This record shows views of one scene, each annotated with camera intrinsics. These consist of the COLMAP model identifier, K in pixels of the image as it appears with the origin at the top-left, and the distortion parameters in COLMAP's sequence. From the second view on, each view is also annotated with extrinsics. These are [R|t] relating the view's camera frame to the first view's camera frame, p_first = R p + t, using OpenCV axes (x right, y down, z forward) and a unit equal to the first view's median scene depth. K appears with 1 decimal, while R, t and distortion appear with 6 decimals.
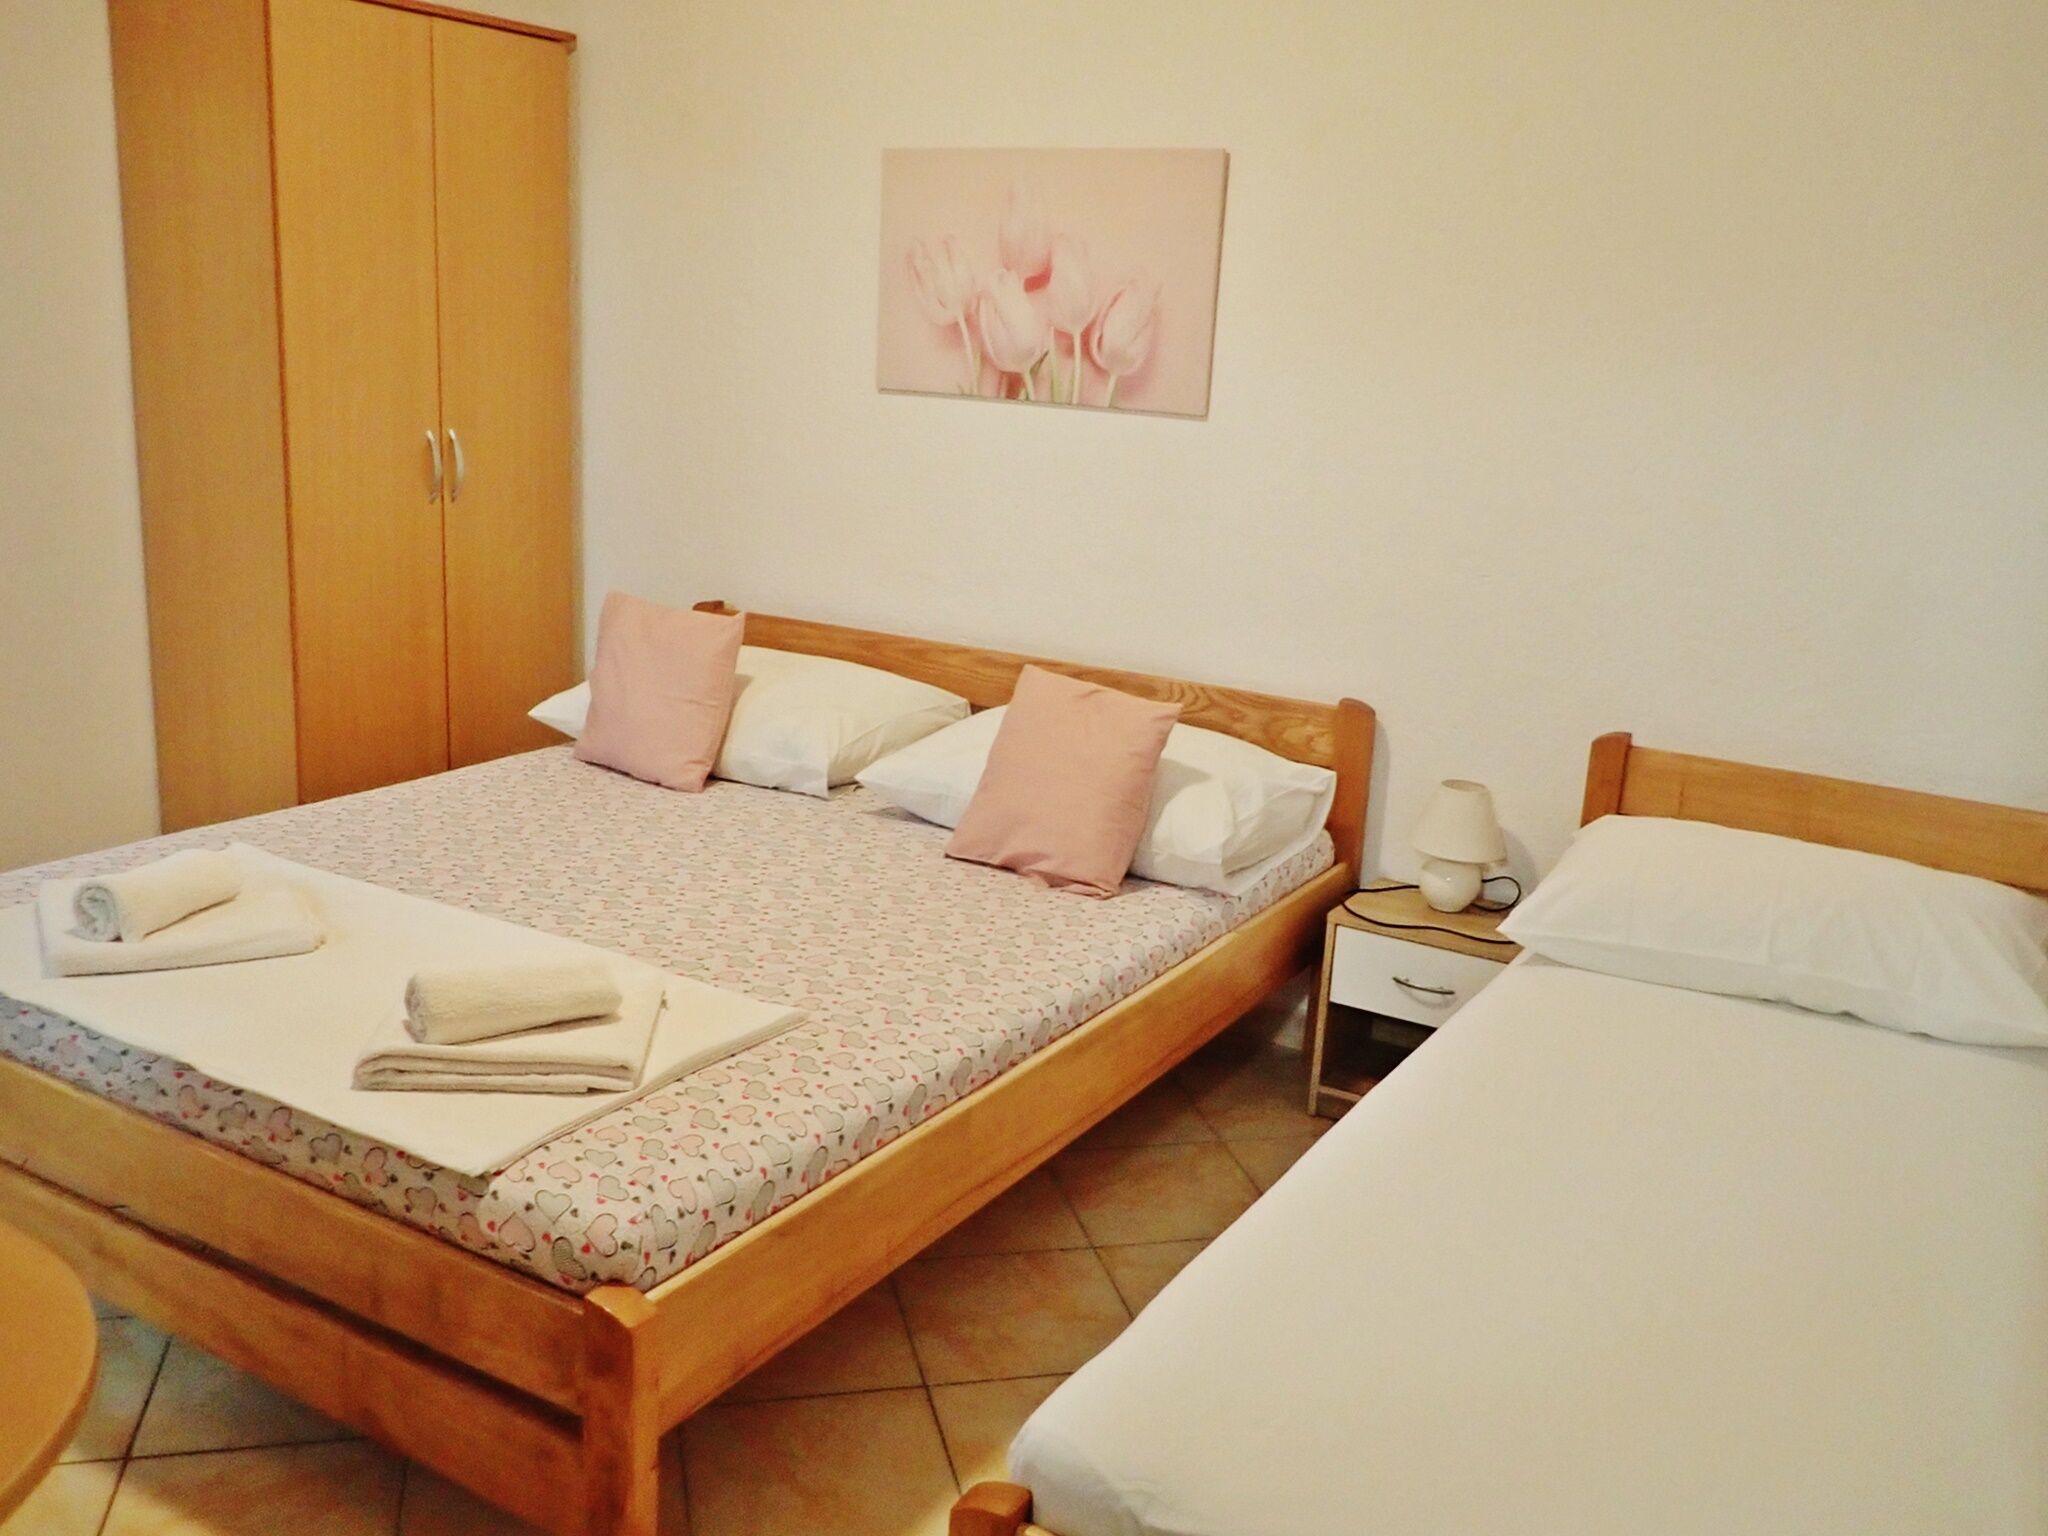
lens RADIAL K [[1817.5, 0, 1023.3], [0, 1817.5, 765.1], [0, 0, 1]] dist [0.007009, -0.000660]
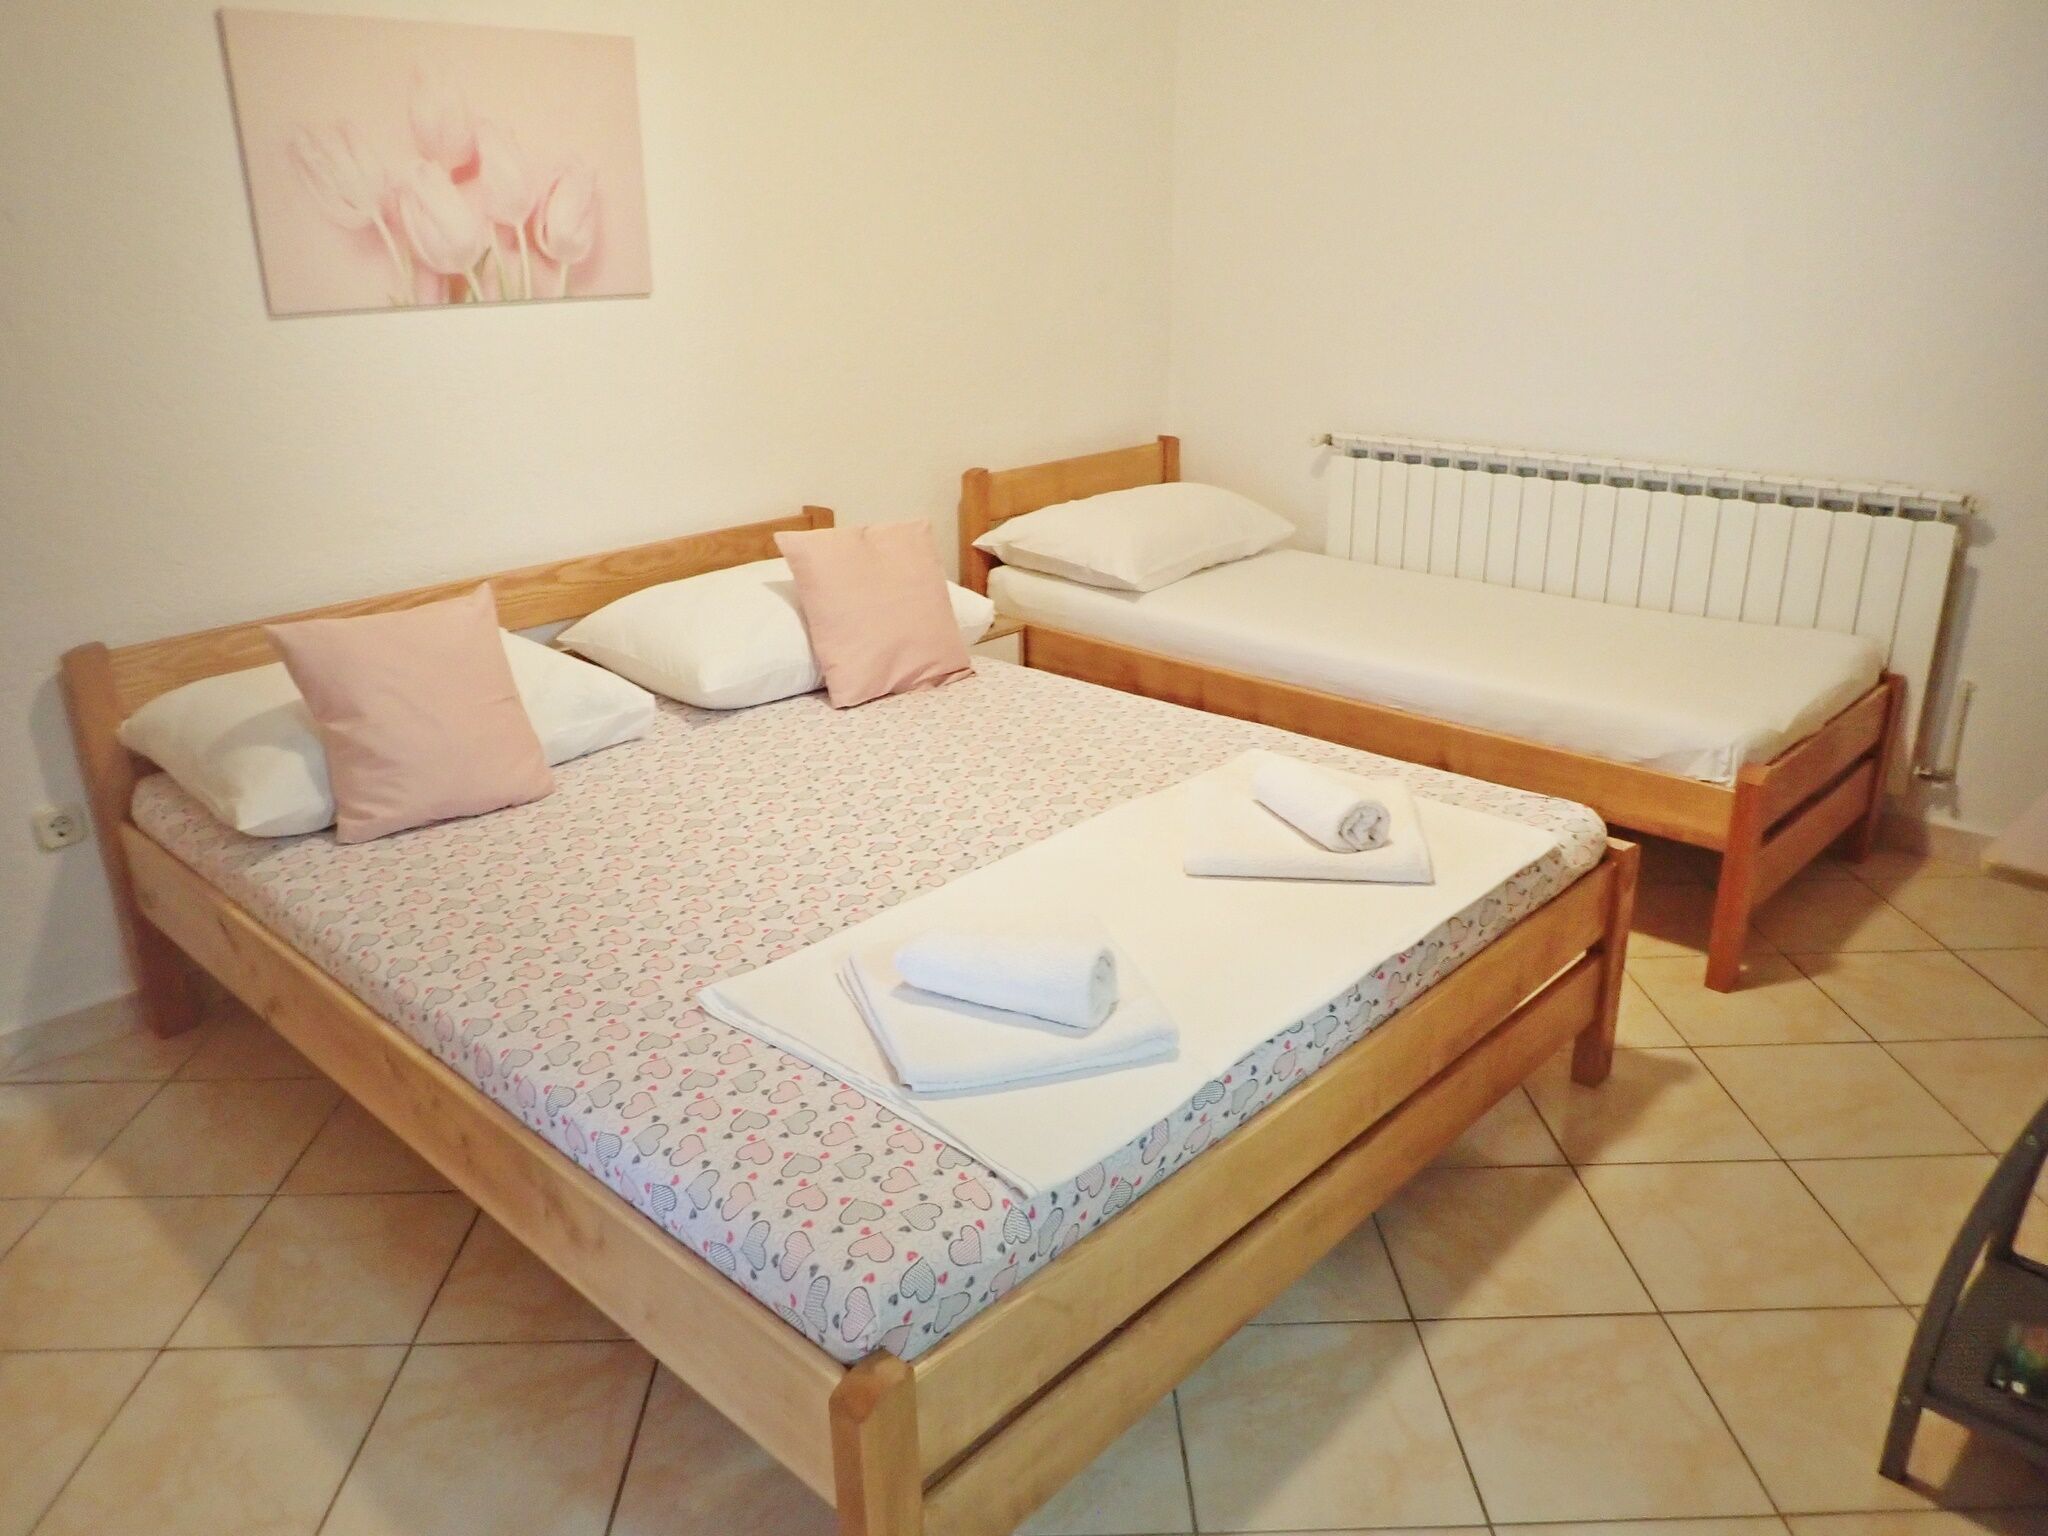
lens RADIAL K [[1491.6, 0, 1025.6], [0, 1491.6, 768.6], [0, 0, 1]] dist [-0.008931, -0.003037]
pose [[0.208167, -0.396660, 0.894051, -0.742871], [0.259016, 0.903798, 0.340677, -0.174455], [-0.943174, 0.160656, 0.290882, 0.553665]]
